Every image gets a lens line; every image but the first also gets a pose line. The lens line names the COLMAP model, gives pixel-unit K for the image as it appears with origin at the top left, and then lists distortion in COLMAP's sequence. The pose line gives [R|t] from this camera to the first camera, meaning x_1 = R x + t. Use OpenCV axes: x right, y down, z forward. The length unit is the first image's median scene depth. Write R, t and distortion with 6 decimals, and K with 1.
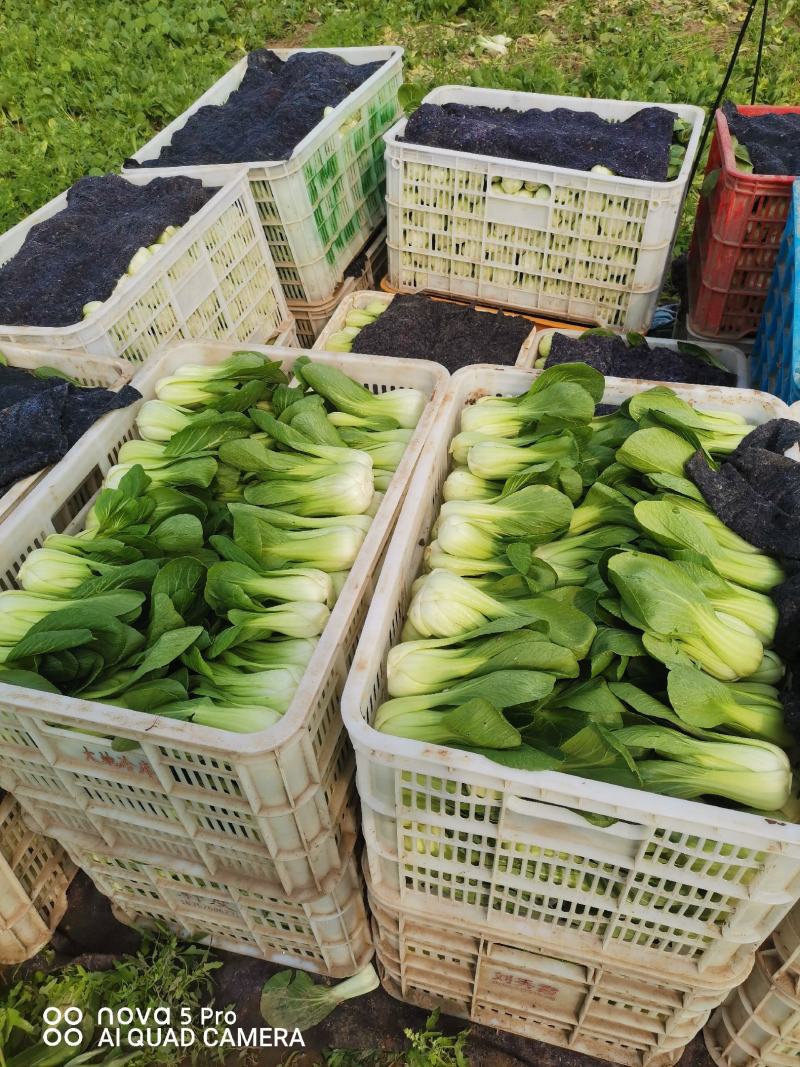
lens RADIAL K [[795.7, 0, 400.0], [0, 795.7, 533.5], [0, 0, 1]] dist [0.032753, -0.007316]
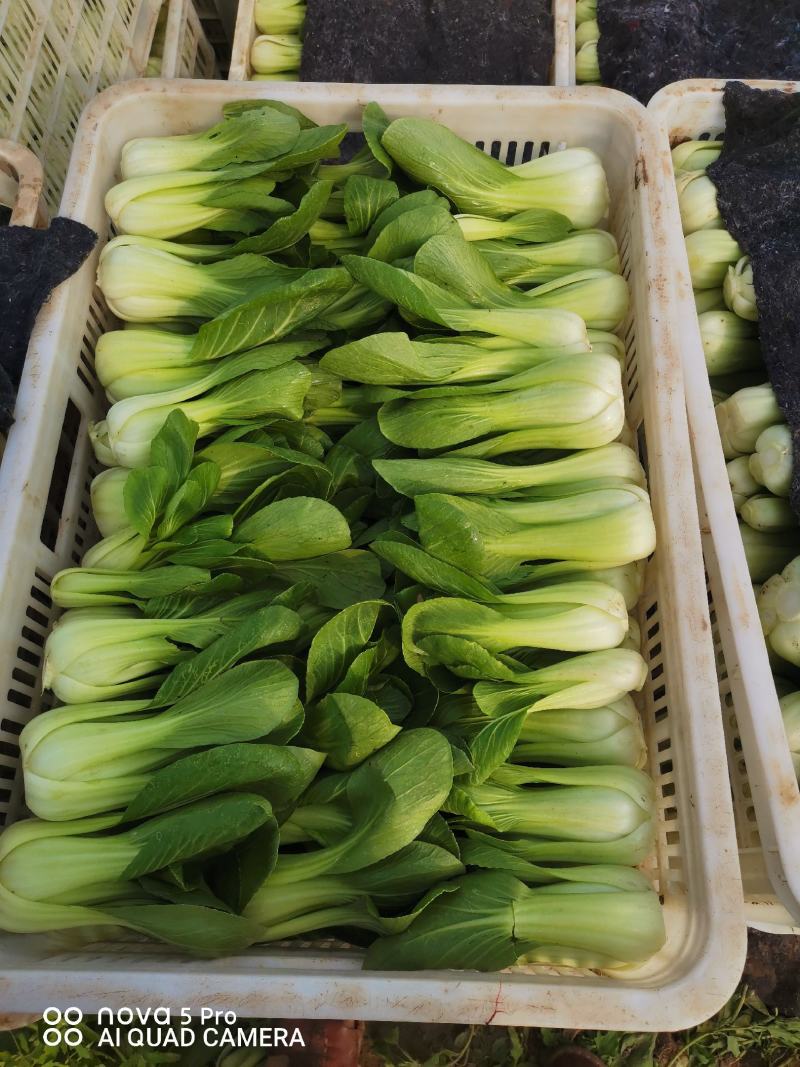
lens RADIAL K [[795.7, 0, 400.0], [0, 795.7, 533.5], [0, 0, 1]] dist [0.032753, -0.007316]
pose [[0.965043, -0.209609, 0.157342, -0.275820], [0.123301, 0.892837, 0.433172, -0.217462], [-0.231277, -0.398630, 0.887471, 0.451700]]
